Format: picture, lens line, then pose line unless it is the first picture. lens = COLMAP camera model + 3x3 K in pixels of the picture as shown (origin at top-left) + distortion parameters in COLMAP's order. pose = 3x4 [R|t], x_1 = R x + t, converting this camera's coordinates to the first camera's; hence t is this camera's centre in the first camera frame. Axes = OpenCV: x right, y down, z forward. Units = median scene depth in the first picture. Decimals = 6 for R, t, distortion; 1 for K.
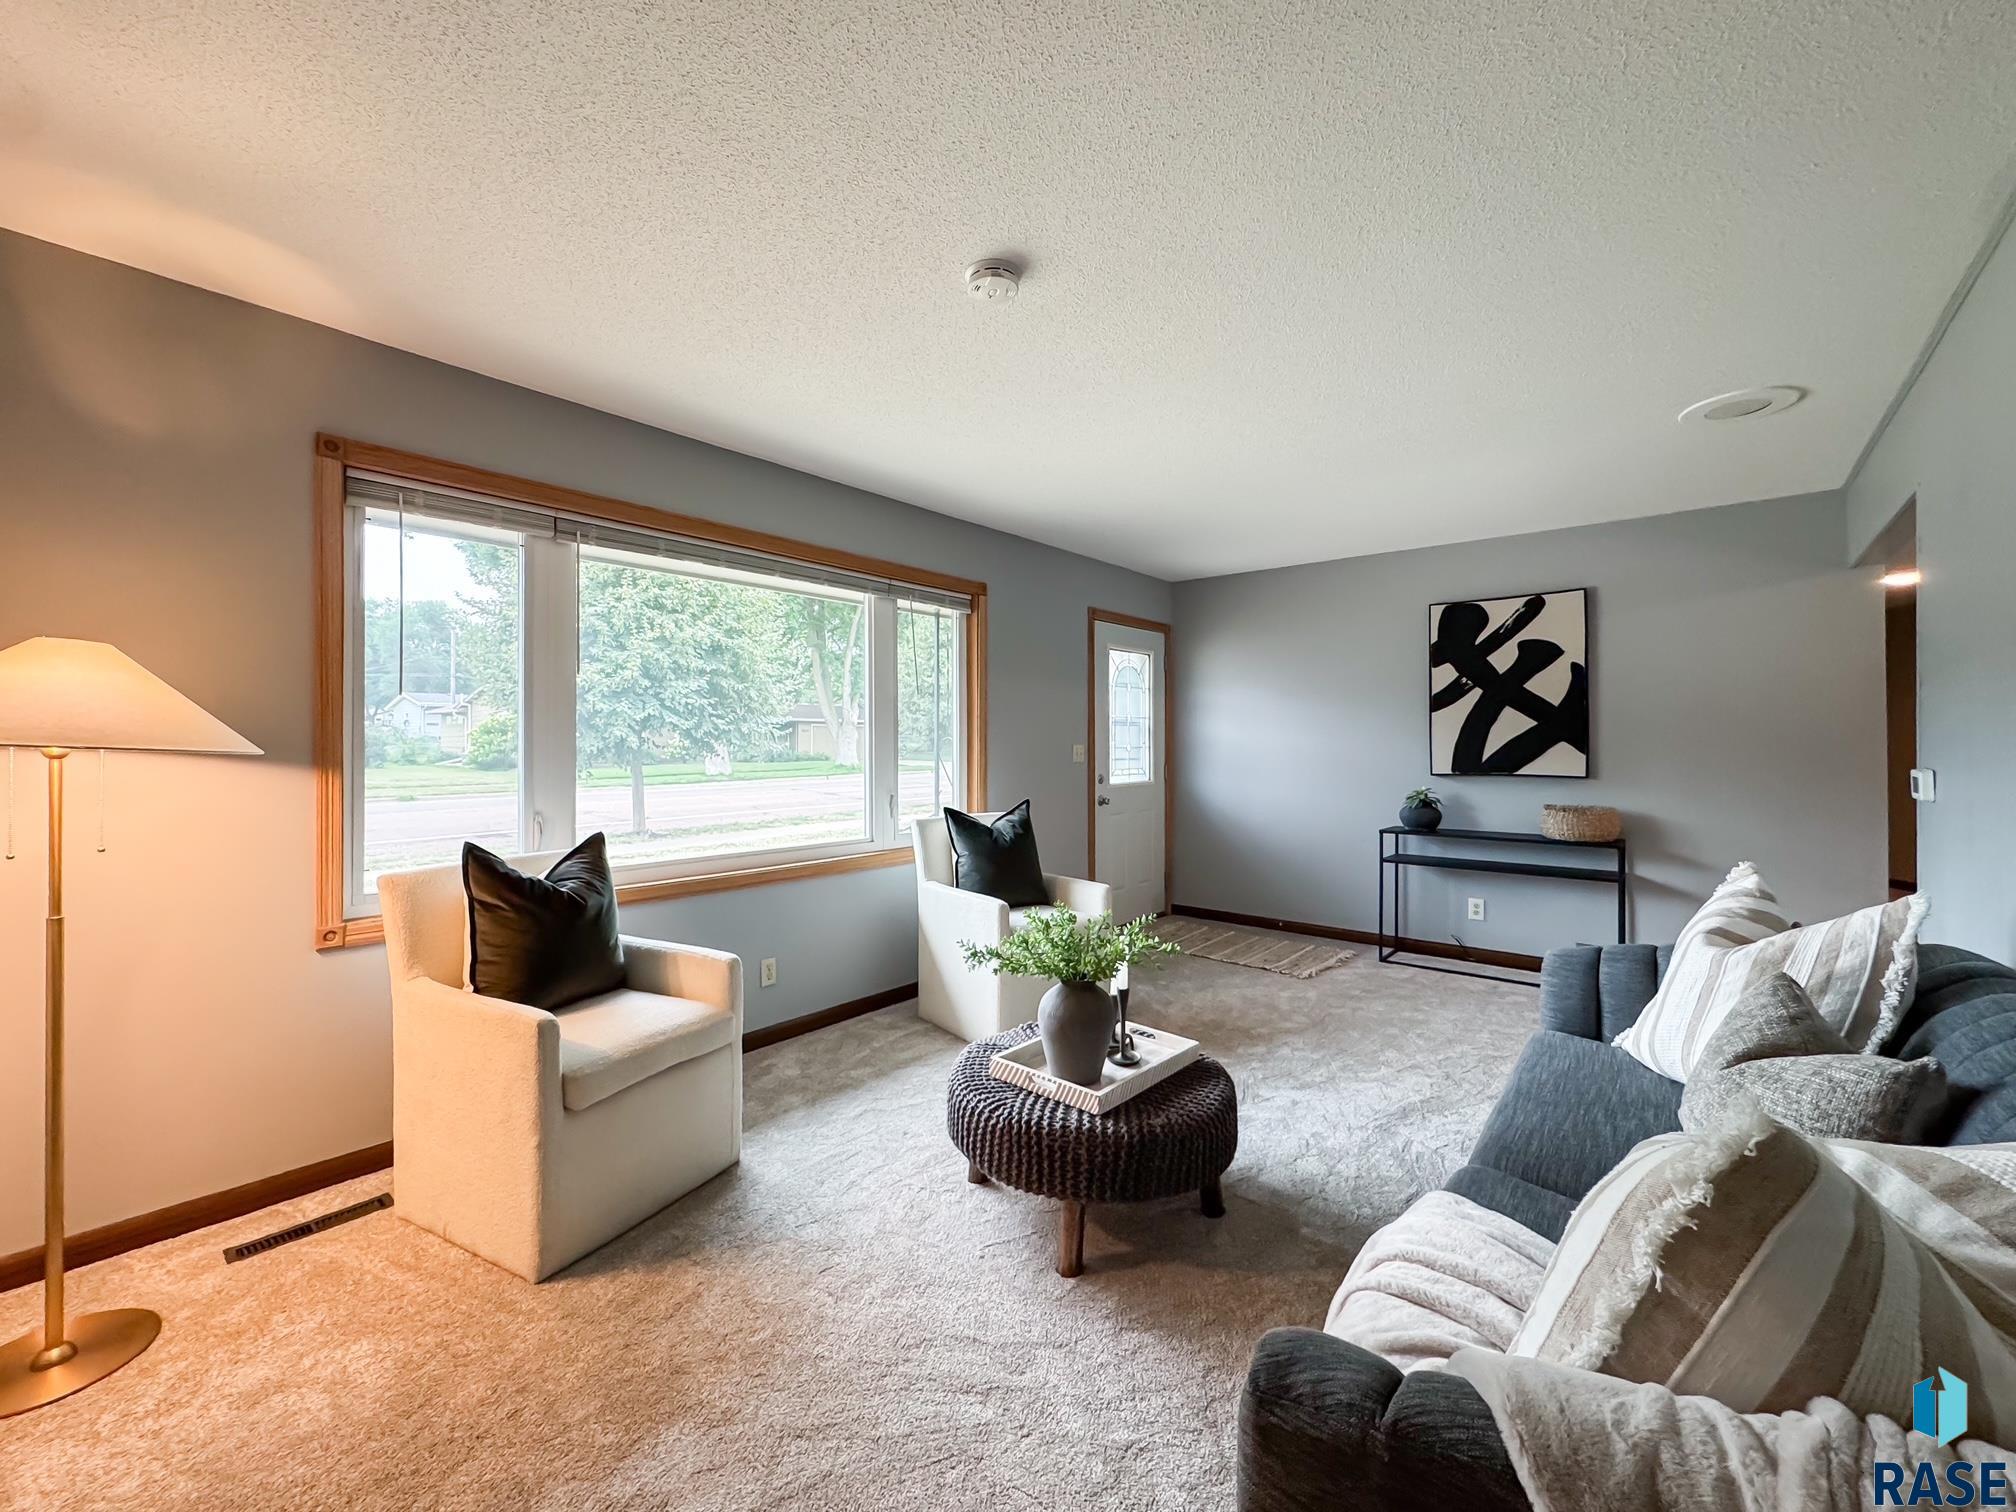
lens RADIAL K [[820.9, 0, 991.4], [0, 820.9, 745.1], [0, 0, 1]] dist [-0.001299, 0.000392]
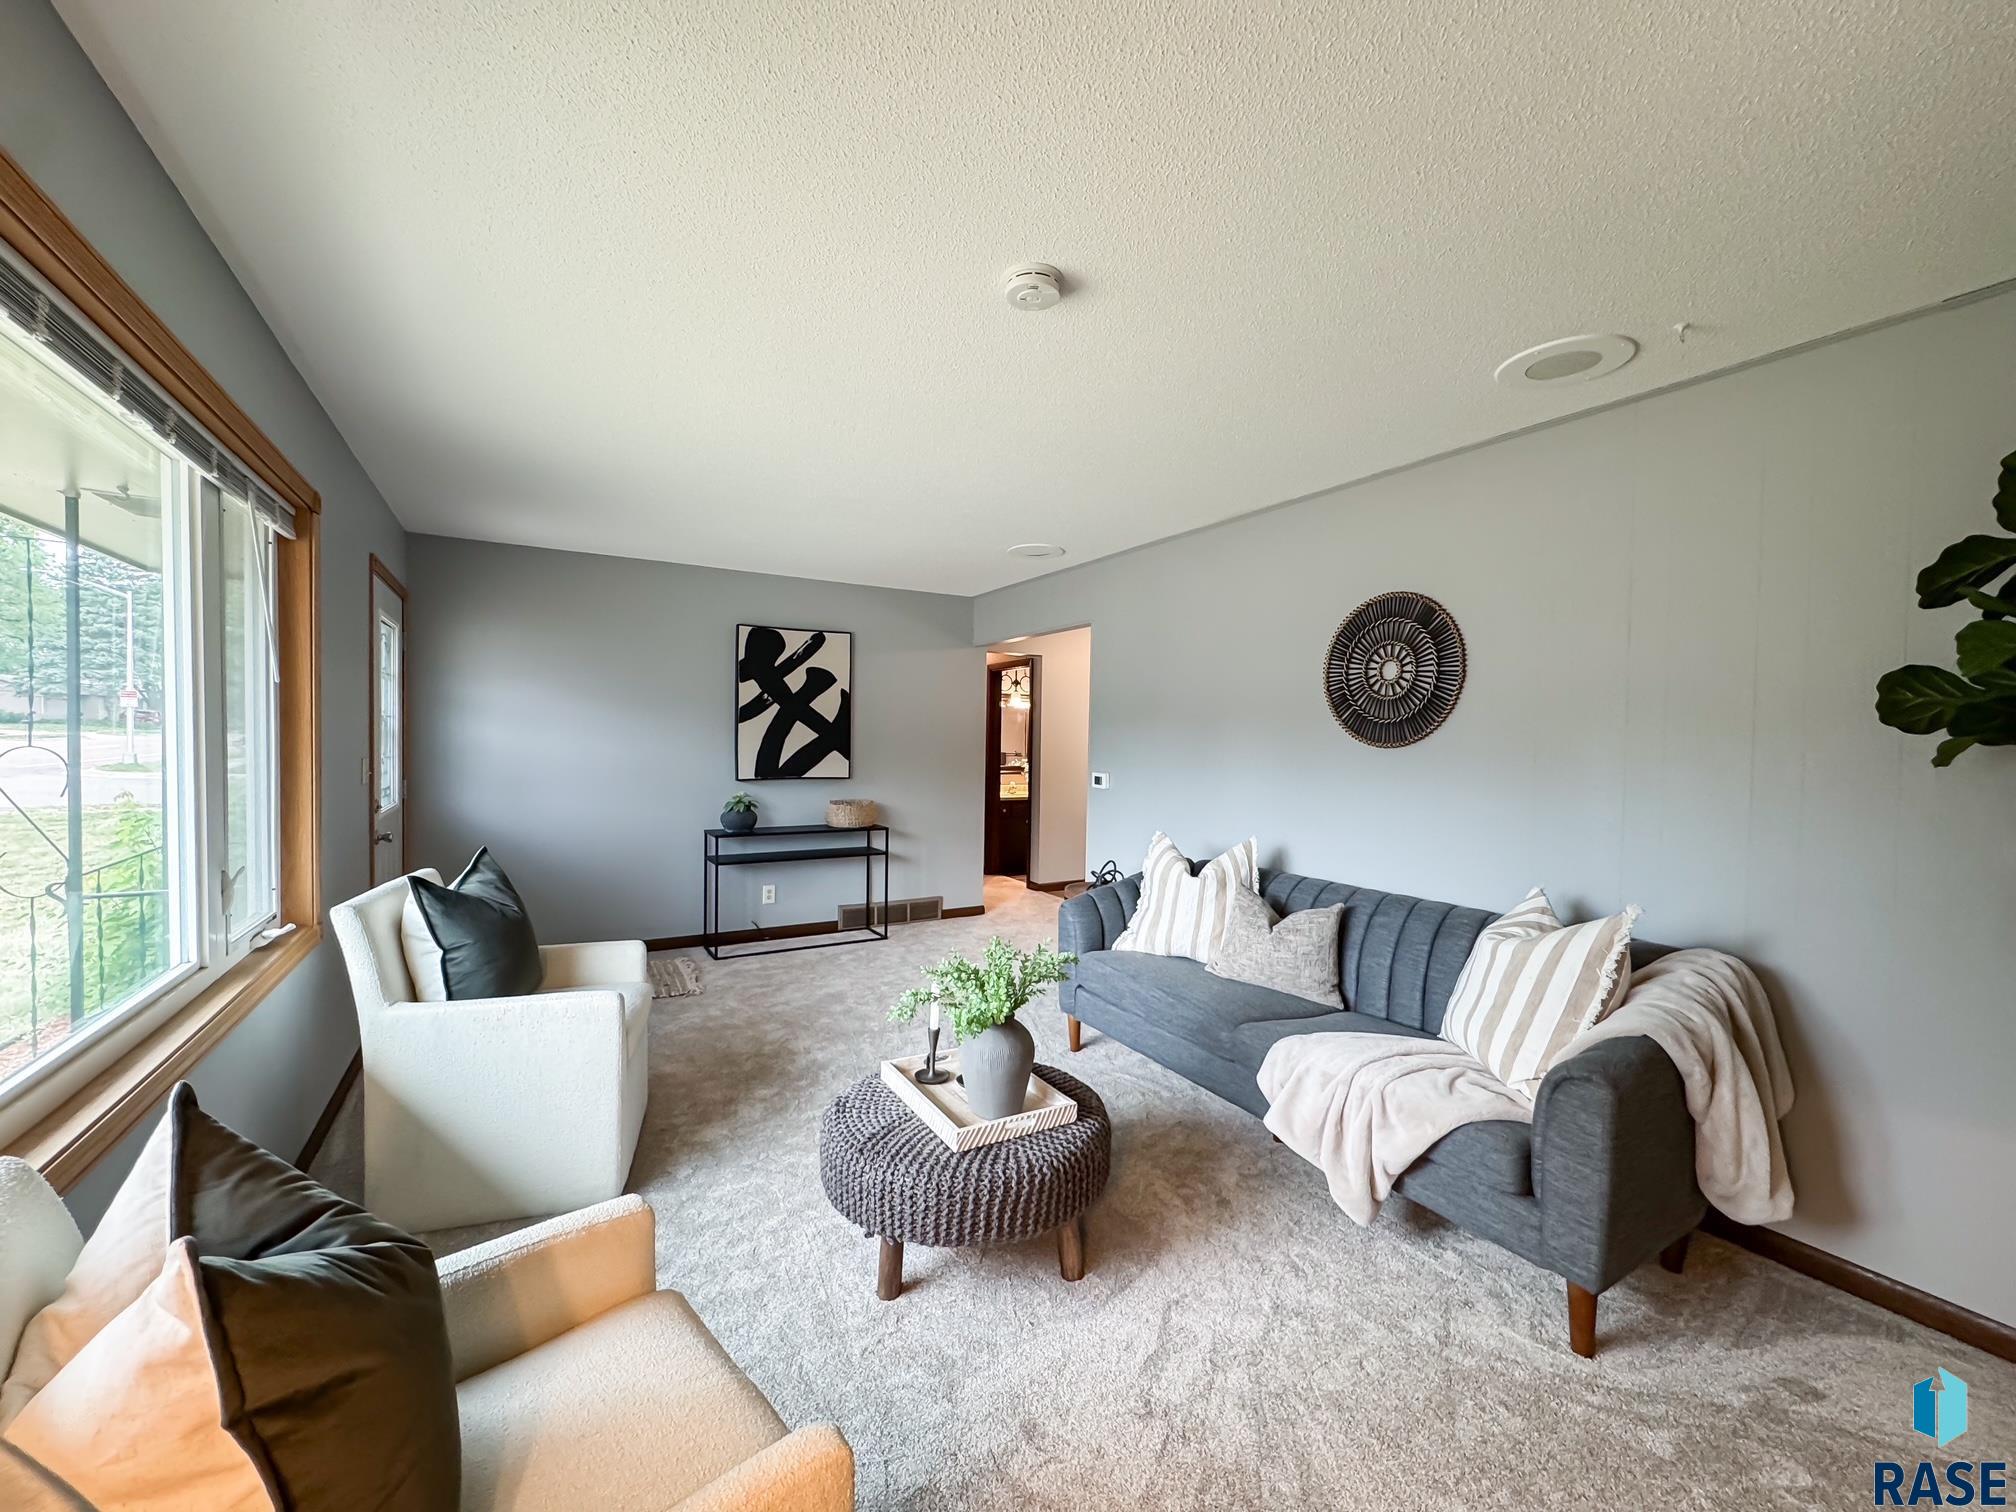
lens RADIAL K [[820.9, 0, 991.9], [0, 820.9, 761.6], [0, 0, 1]] dist [-0.001299, 0.000392]
pose [[0.333764, -0.022189, 0.942395, -0.413264], [-0.009459, 0.999594, 0.026886, -0.023136], [-0.942609, -0.017888, 0.333419, 0.338682]]
